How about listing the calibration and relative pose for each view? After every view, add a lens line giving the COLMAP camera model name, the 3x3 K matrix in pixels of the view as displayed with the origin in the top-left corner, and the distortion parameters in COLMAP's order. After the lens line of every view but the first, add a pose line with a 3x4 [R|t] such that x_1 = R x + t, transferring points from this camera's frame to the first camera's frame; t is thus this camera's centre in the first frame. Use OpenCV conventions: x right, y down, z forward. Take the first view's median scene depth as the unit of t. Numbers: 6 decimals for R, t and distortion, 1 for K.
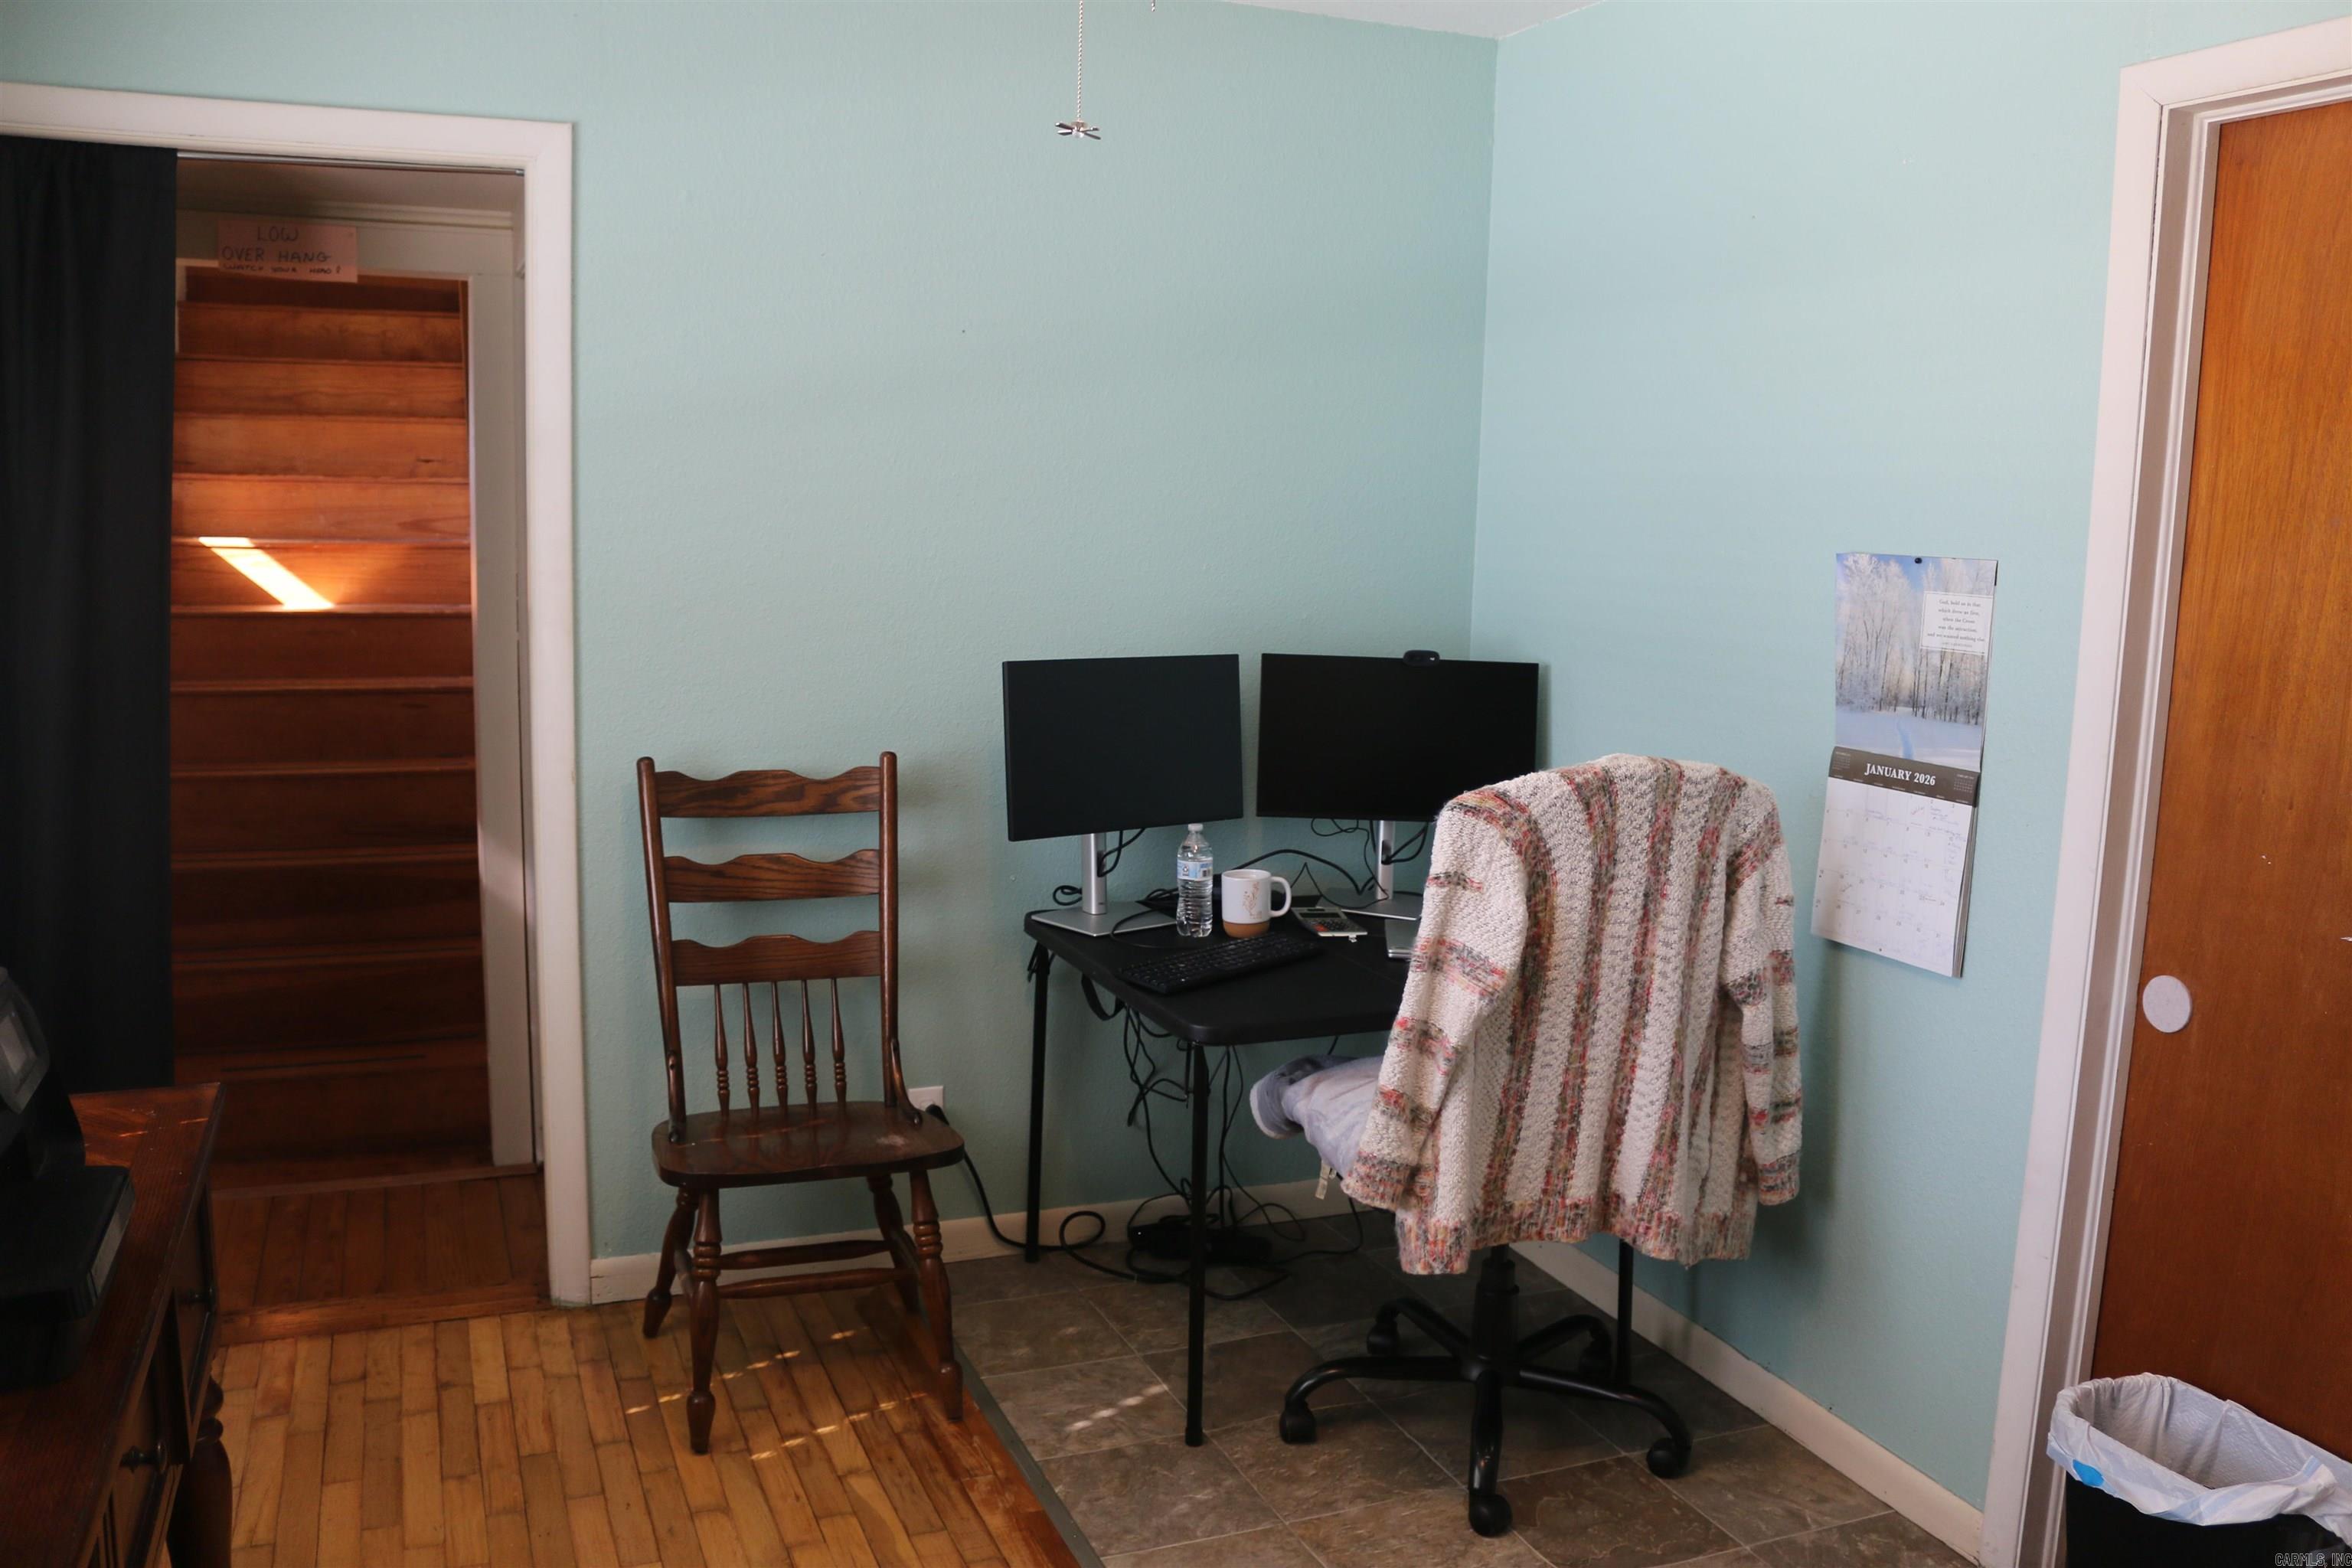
lens RADIAL K [[1942.8, 0, 1178.3], [0, 1942.8, 796.9], [0, 0, 1]] dist [-0.141978, 0.101609]
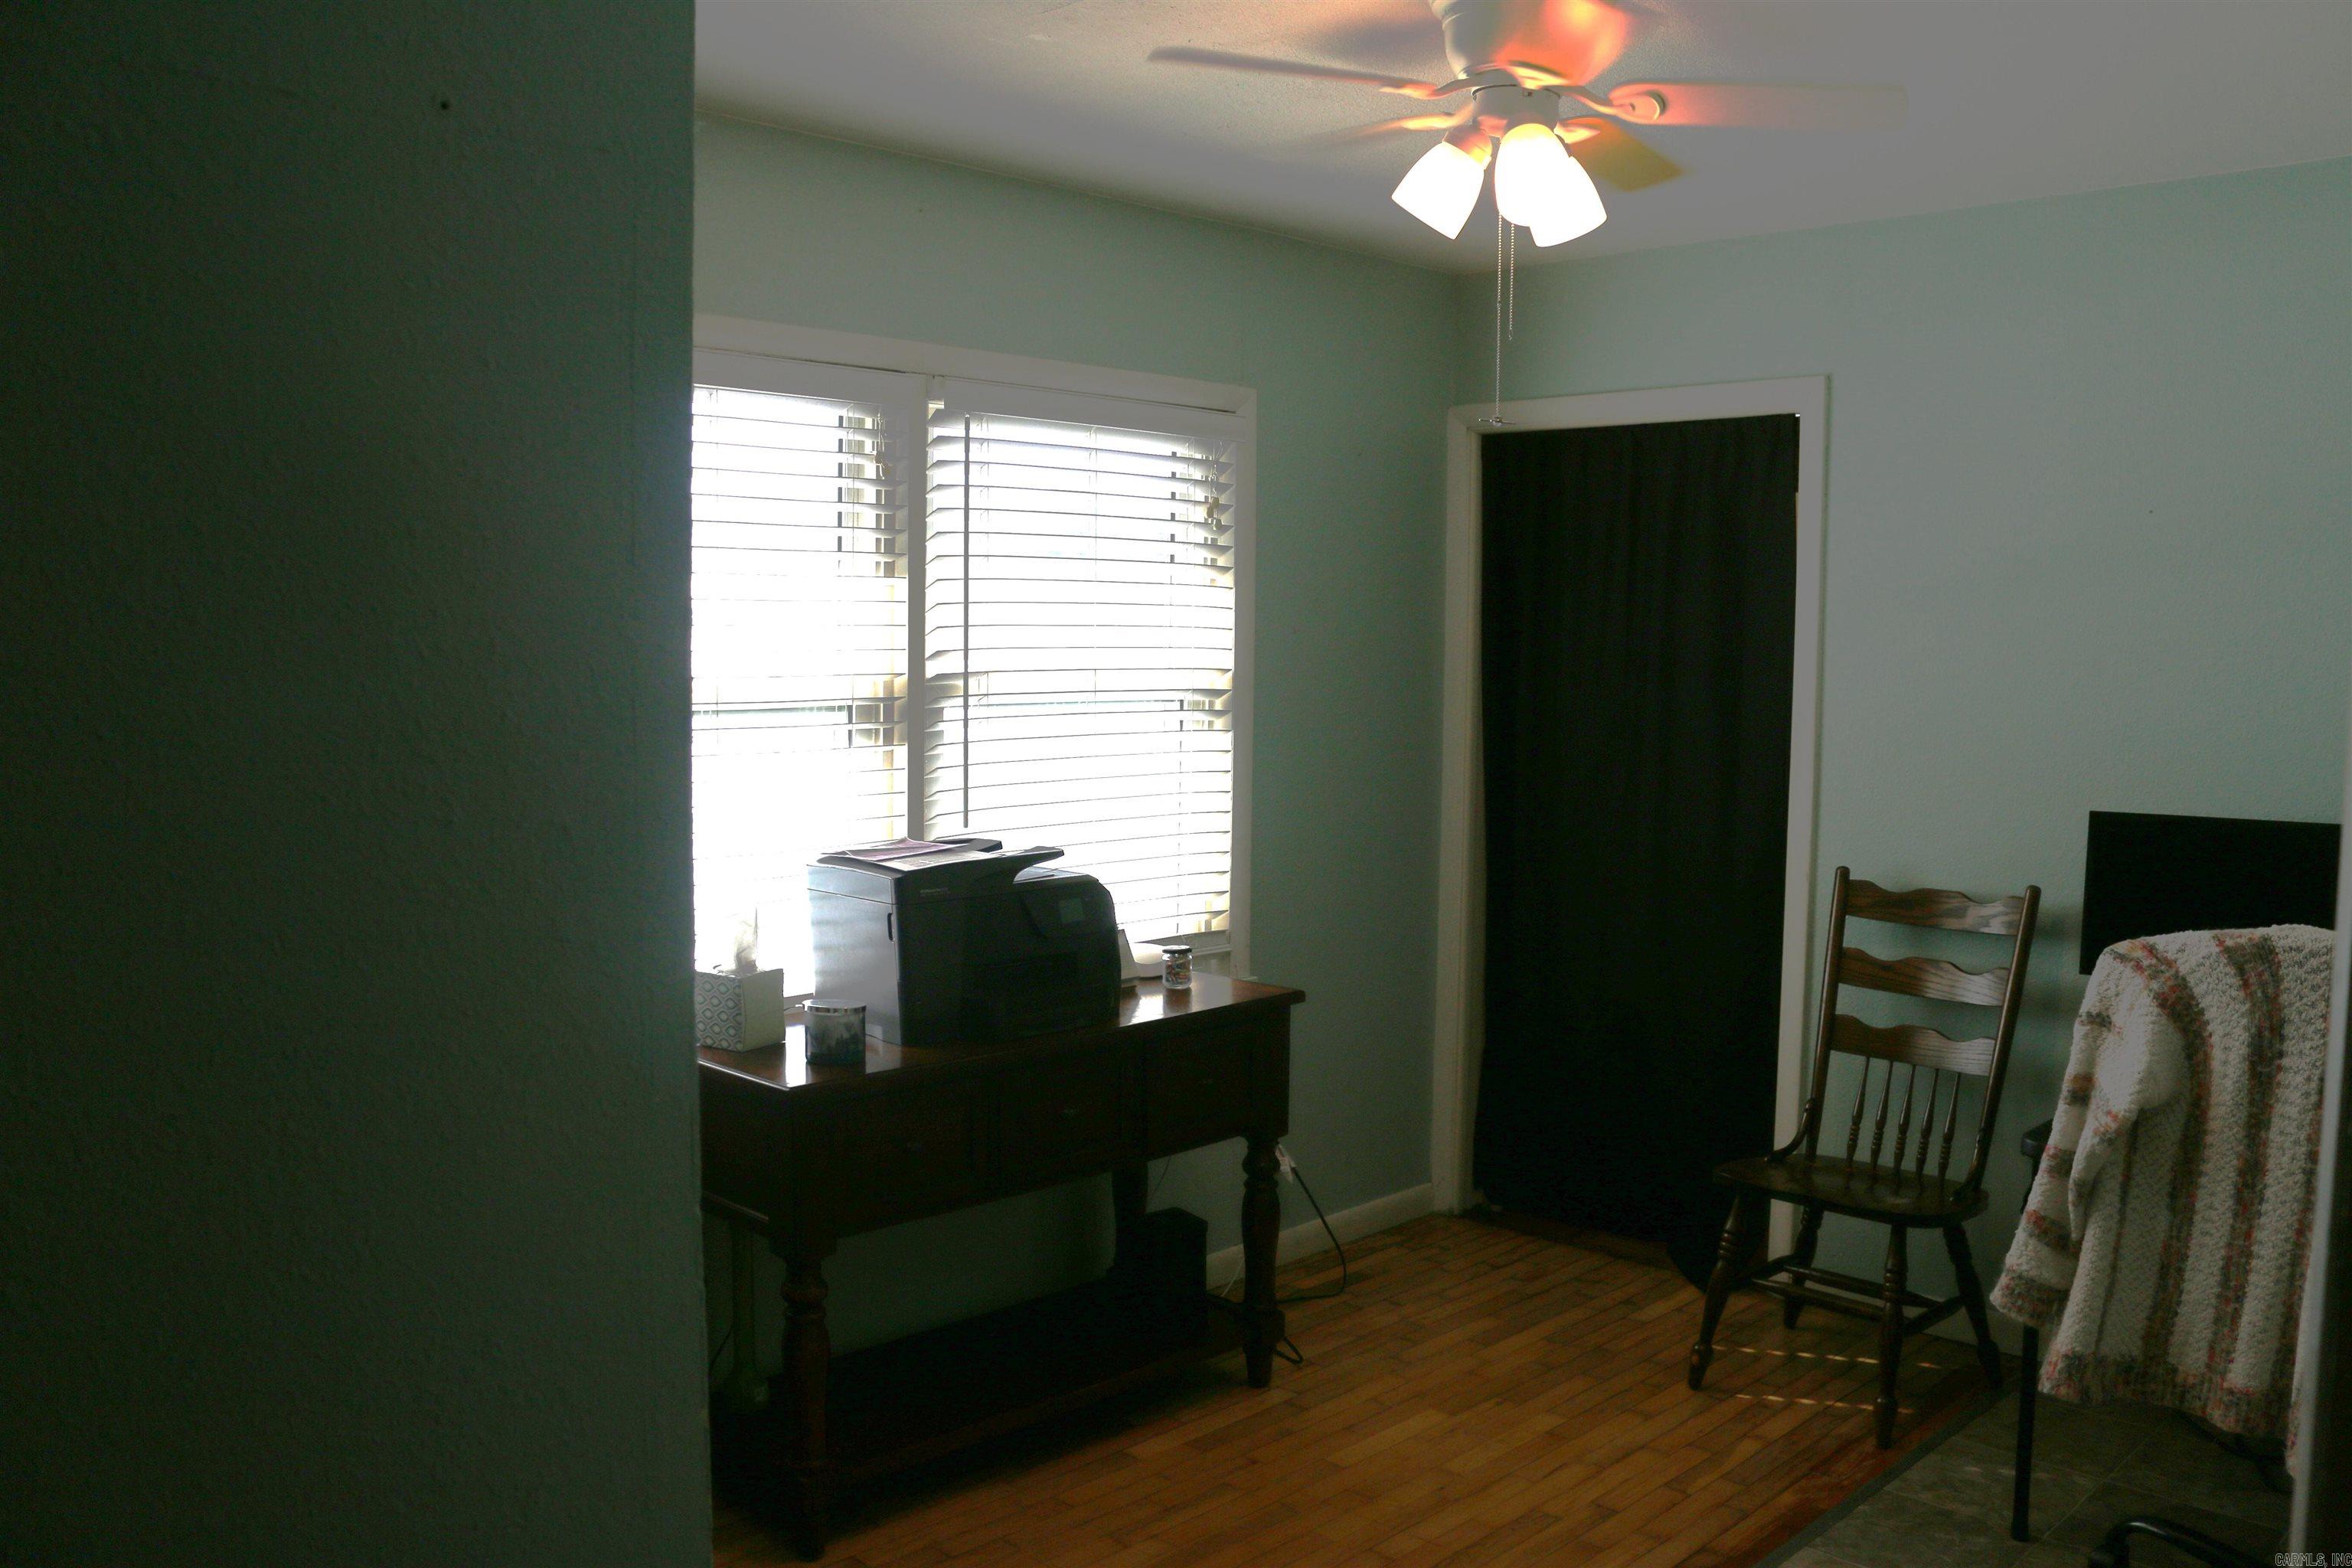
lens RADIAL K [[1942.8, 0, 1187.5], [0, 1942.8, 797.0], [0, 0, 1]] dist [-0.141978, 0.101609]
pose [[0.407667, 0.059588, -0.911184, 0.828571], [-0.140438, 0.990088, 0.001916, -0.009502], [0.902266, 0.127184, 0.411995, 0.109841]]
